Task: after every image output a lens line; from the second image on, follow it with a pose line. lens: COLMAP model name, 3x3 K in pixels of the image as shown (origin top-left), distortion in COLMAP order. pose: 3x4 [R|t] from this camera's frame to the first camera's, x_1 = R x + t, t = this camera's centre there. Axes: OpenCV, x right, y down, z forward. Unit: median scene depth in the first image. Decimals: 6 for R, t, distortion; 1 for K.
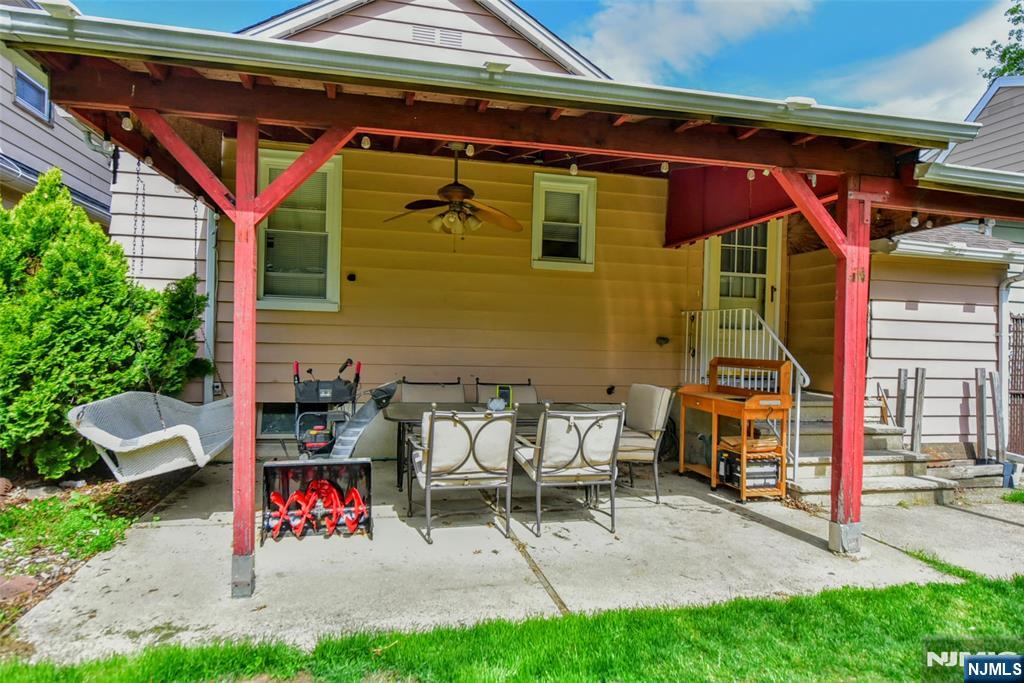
lens RADIAL K [[609.6, 0, 513.5], [0, 609.6, 344.8], [0, 0, 1]] dist [0.001841, 0.001797]
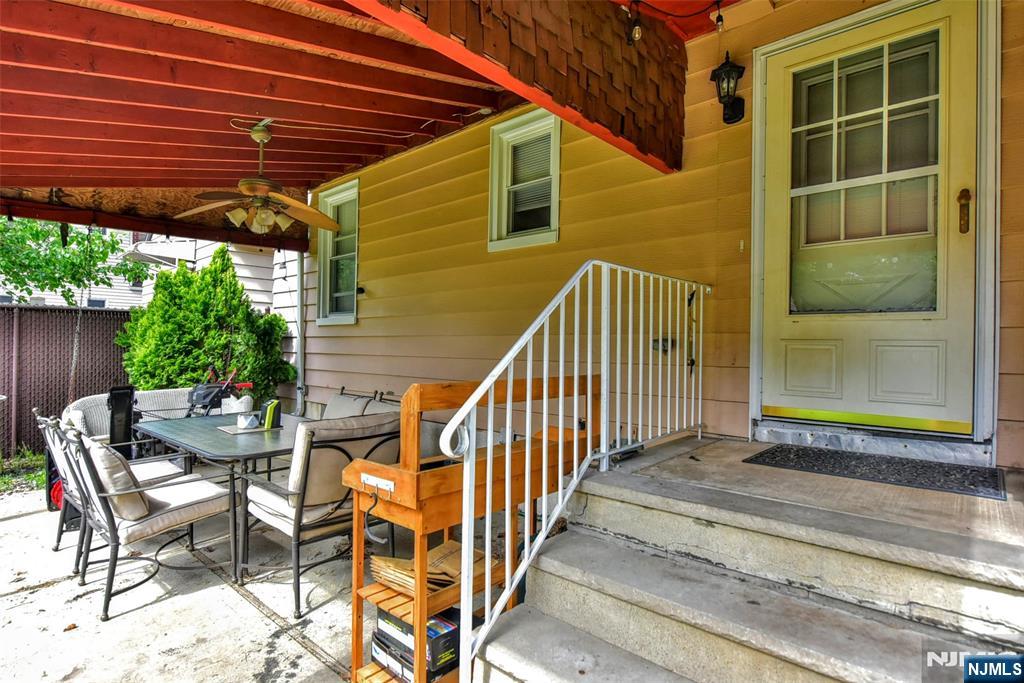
lens RADIAL K [[525.6, 0, 514.5], [0, 525.6, 344.2], [0, 0, 1]] dist [0.004092, 0.000344]
pose [[0.565570, -0.023559, -0.824364, 0.808421], [-0.002613, 0.999536, -0.030358, 0.010967], [0.824696, 0.019324, 0.565246, 0.908983]]
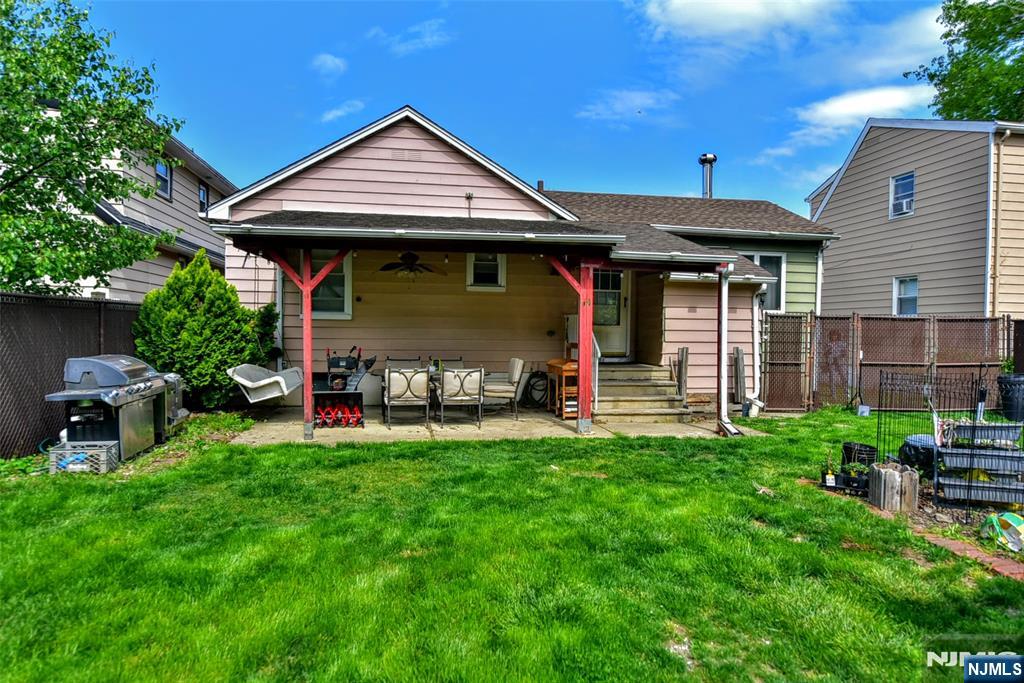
lens RADIAL K [[637.7, 0, 512.9], [0, 637.7, 339.6], [0, 0, 1]] dist [0.002531, 0.000026]
pose [[0.998233, -0.014286, -0.057684, 0.349669], [0.014585, 0.999882, 0.004758, 0.000860], [0.057609, -0.005591, 0.998324, -0.993650]]
